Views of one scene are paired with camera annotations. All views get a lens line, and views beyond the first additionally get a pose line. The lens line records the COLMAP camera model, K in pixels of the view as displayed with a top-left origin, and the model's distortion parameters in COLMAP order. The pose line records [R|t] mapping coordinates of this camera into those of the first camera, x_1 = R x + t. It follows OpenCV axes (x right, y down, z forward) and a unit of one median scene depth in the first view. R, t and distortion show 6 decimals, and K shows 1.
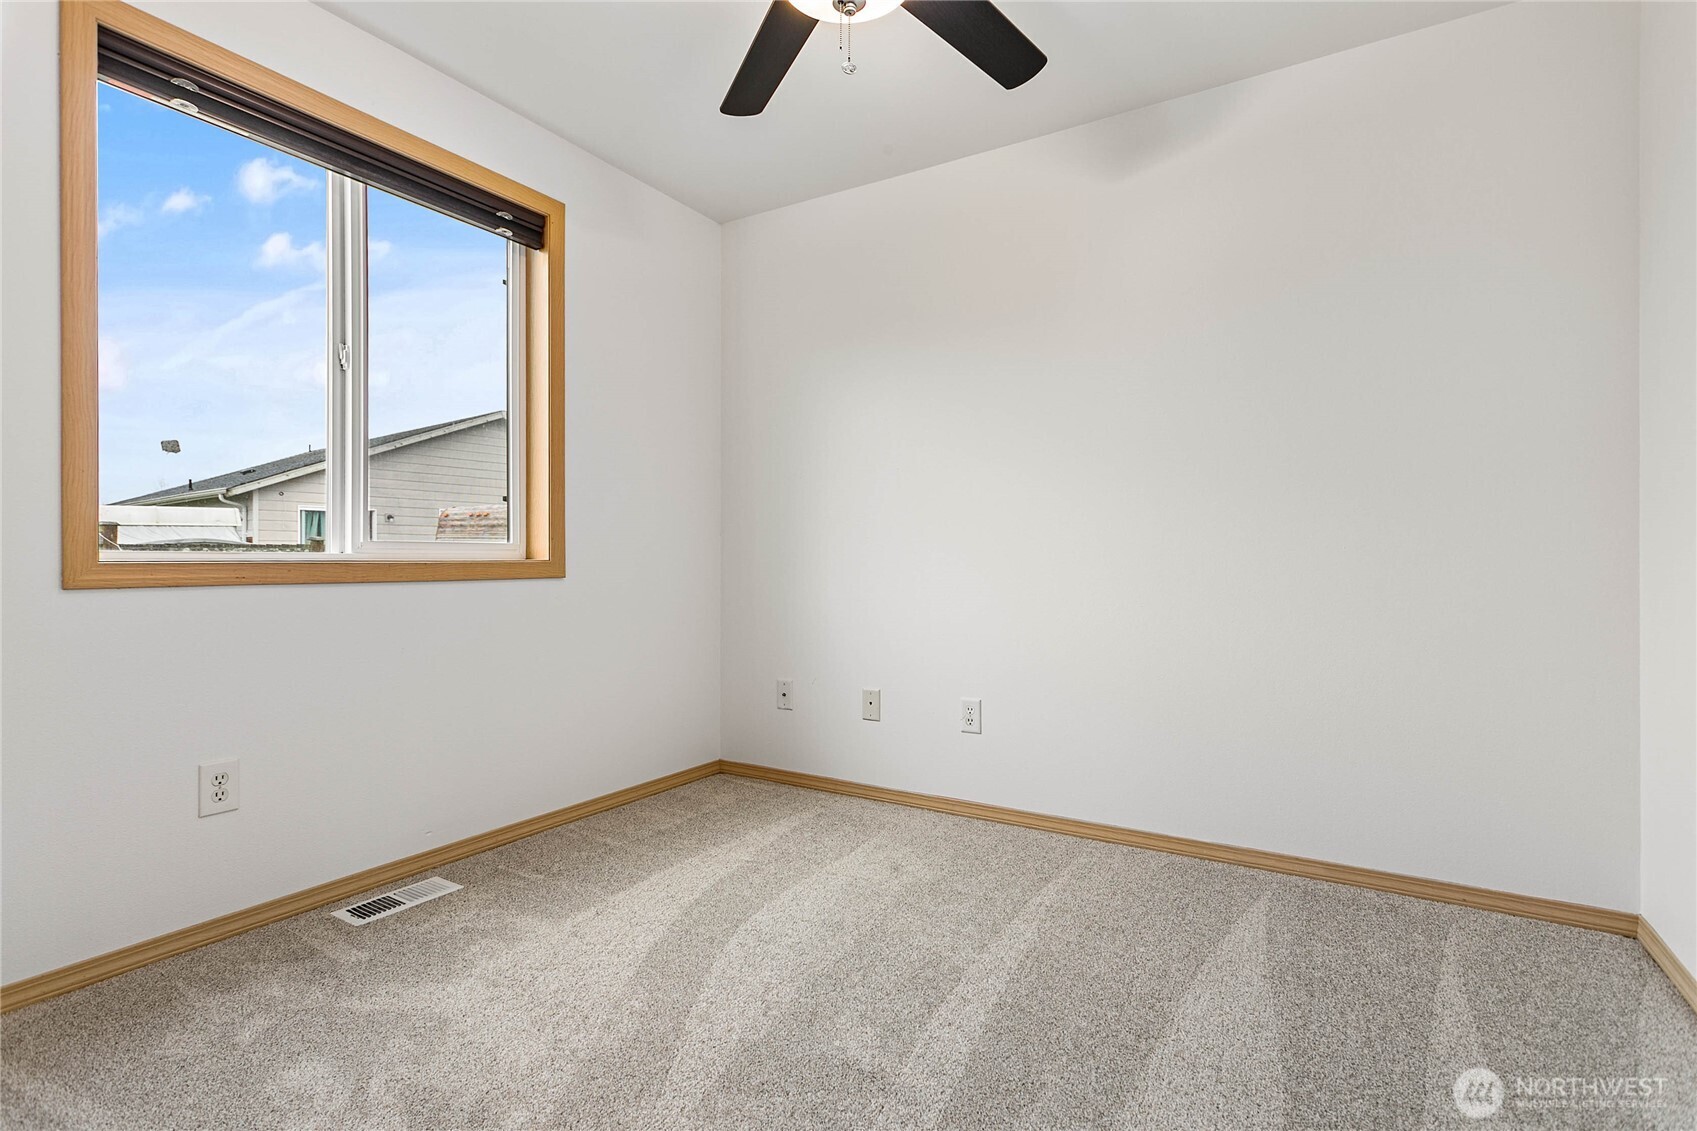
lens RADIAL K [[815.3, 0, 848.5], [0, 815.3, 565.5], [0, 0, 1]] dist [0.007462, 0.000756]
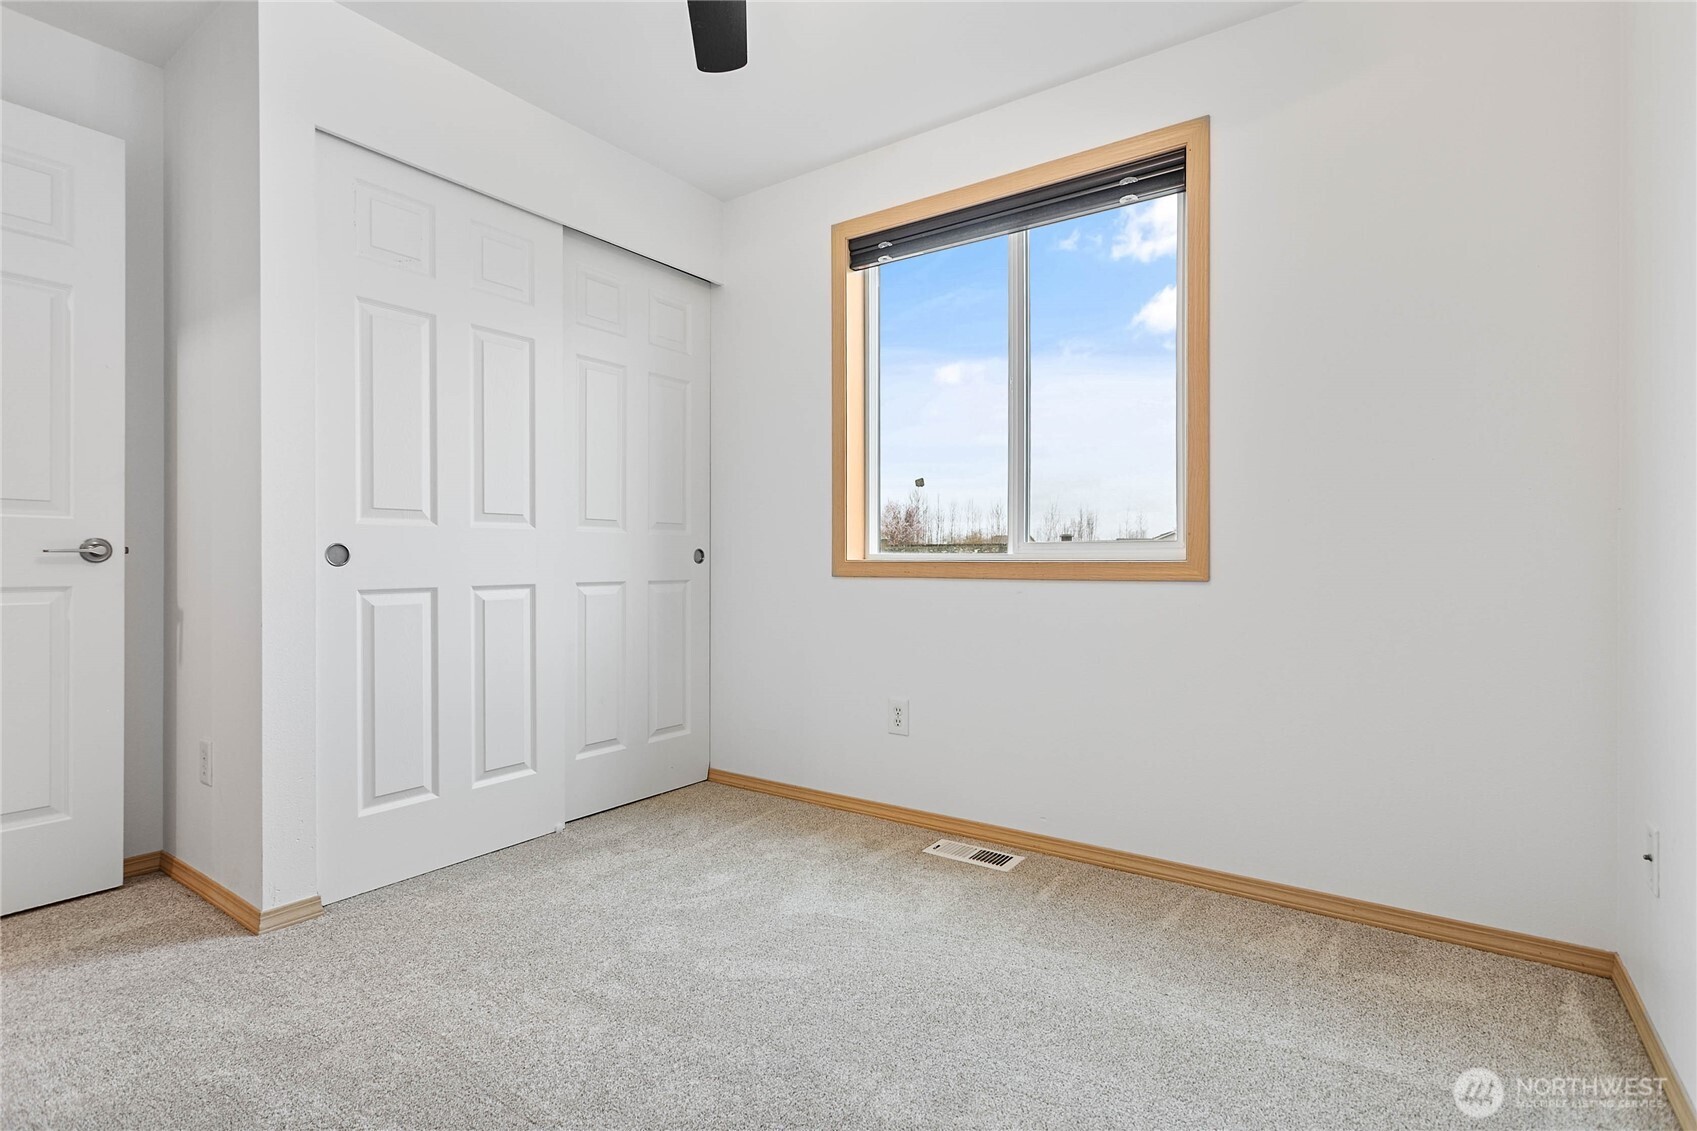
lens RADIAL K [[832.6, 0, 848.5], [0, 832.6, 565.5], [0, 0, 1]] dist [-0.000033, 0.000631]
pose [[-0.070901, 0.009517, -0.997438, 0.589012], [-0.006077, 0.999932, 0.009972, -0.009171], [0.997465, 0.006768, -0.070838, 0.843343]]
